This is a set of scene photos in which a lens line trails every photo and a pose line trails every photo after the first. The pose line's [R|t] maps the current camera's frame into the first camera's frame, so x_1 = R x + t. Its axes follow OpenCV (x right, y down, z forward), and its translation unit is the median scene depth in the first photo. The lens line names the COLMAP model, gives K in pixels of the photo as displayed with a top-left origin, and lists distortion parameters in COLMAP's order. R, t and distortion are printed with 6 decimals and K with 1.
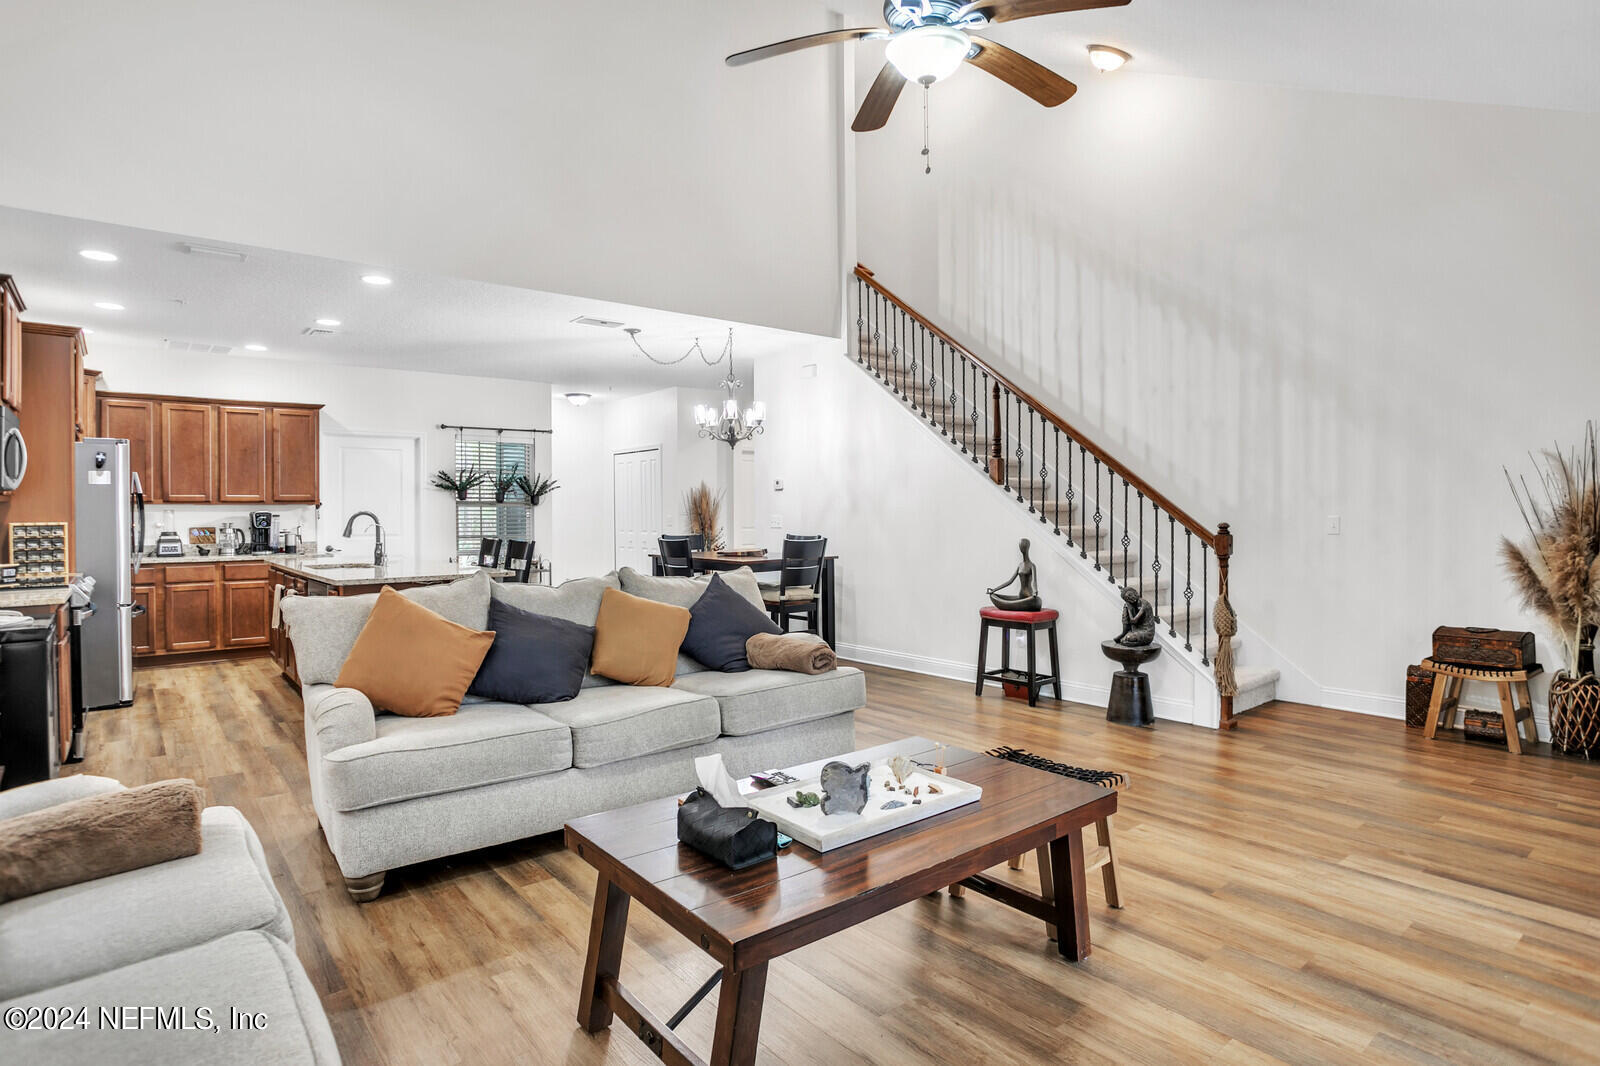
lens RADIAL K [[854.6, 0, 804.0], [0, 854.6, 510.6], [0, 0, 1]] dist [-0.053709, 0.025868]
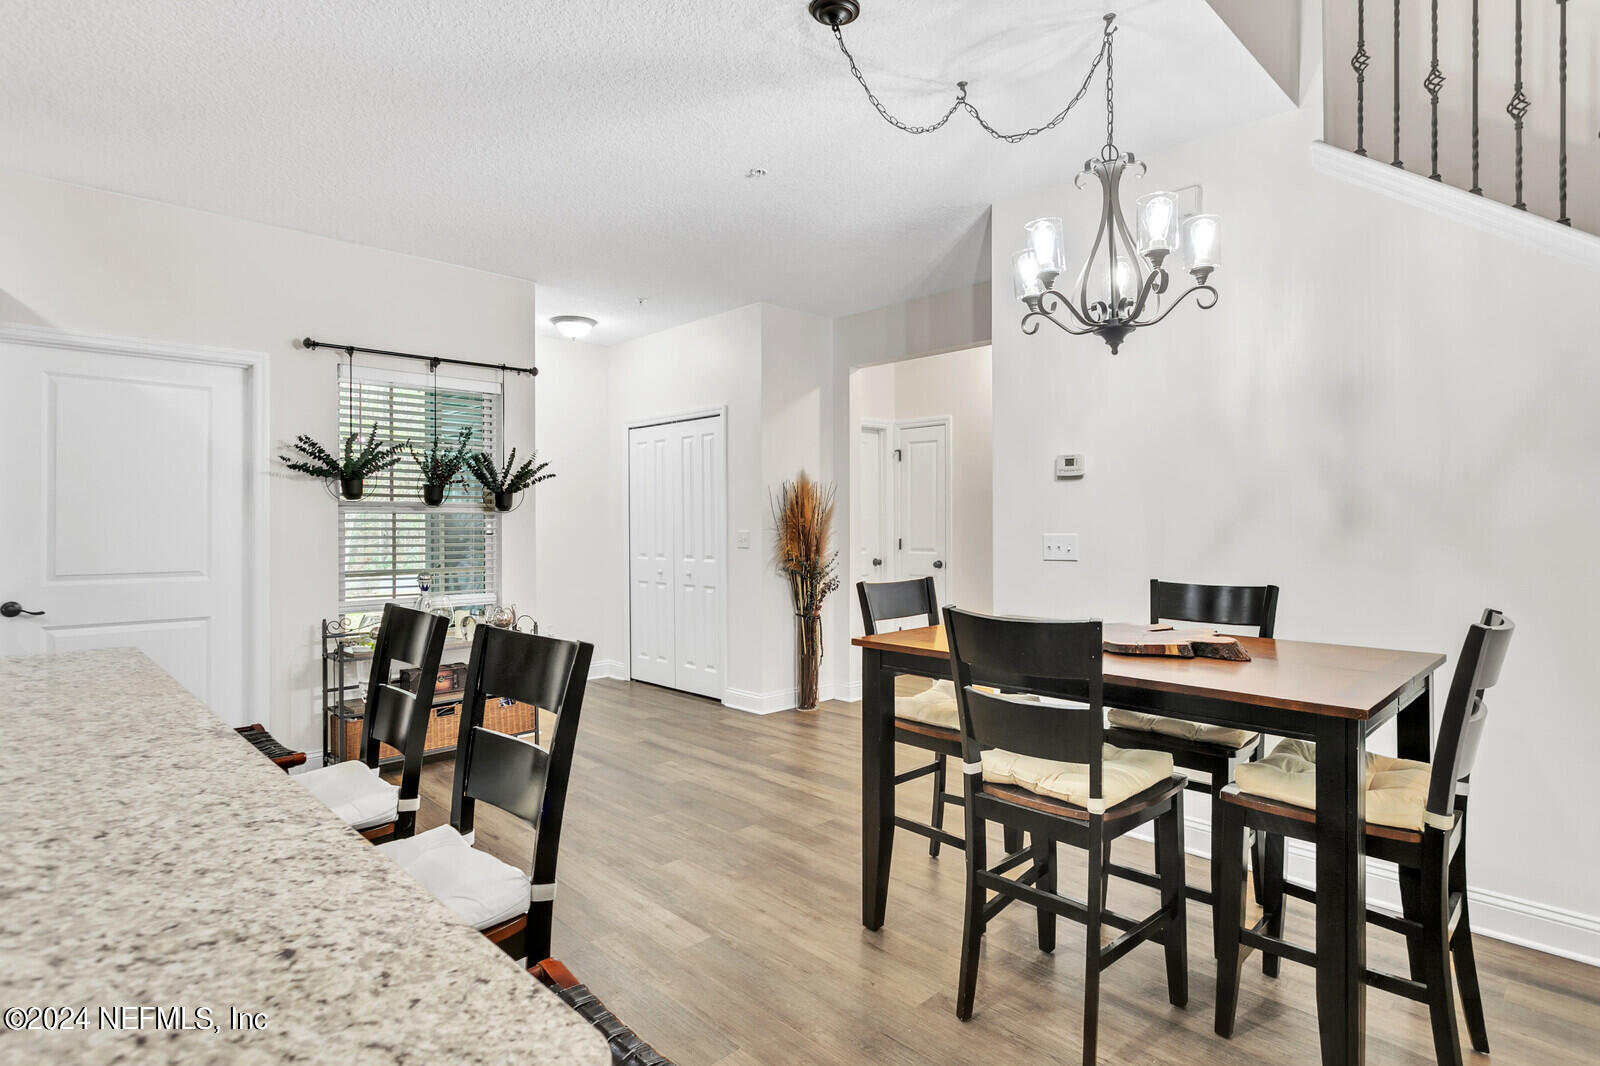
lens RADIAL K [[823.8, 0, 801.8], [0, 823.8, 523.7], [0, 0, 1]] dist [-0.008048, -0.000024]
pose [[0.996575, 0.002119, 0.082663, -0.227569], [-0.002332, 0.999994, 0.002490, 0.000007], [-0.082657, -0.002675, 0.996574, 0.624029]]
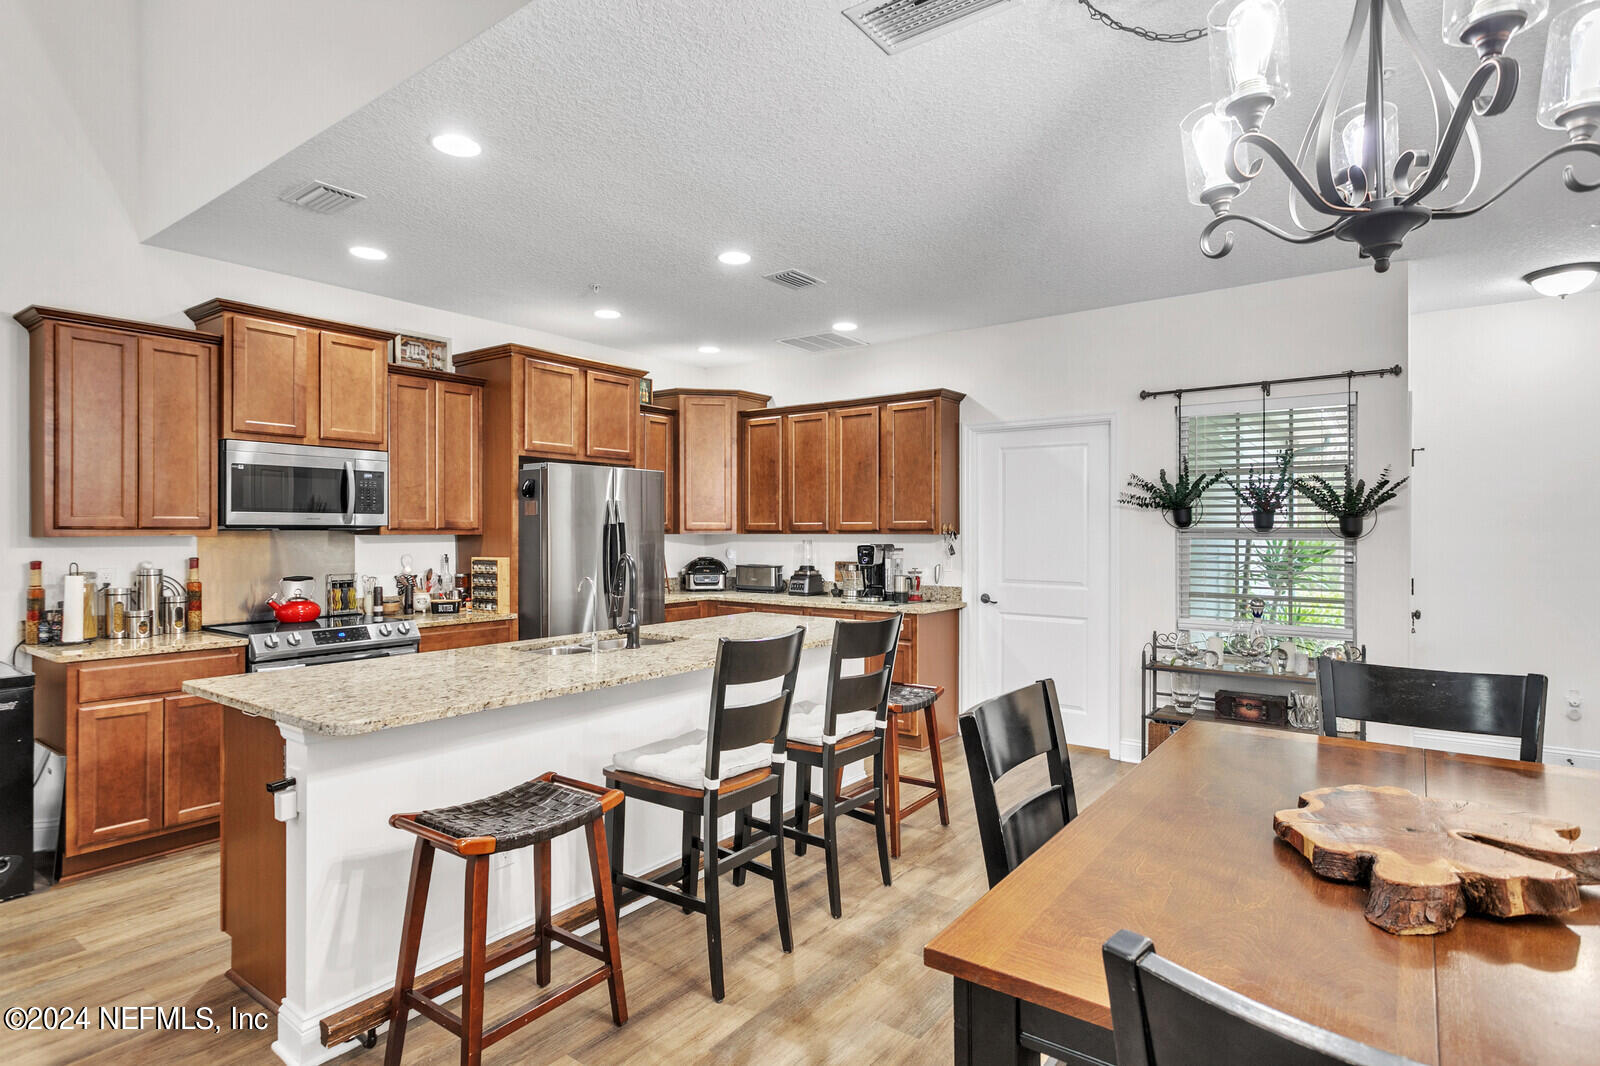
lens RADIAL K [[826.8, 0, 805.0], [0, 826.8, 522.3], [0, 0, 1]] dist [-0.001153, 0.001315]
pose [[0.248705, -0.004704, -0.968568, 0.054060], [-0.002353, 0.999982, -0.005461, -0.014274], [0.968576, 0.003638, 0.248690, 0.779329]]
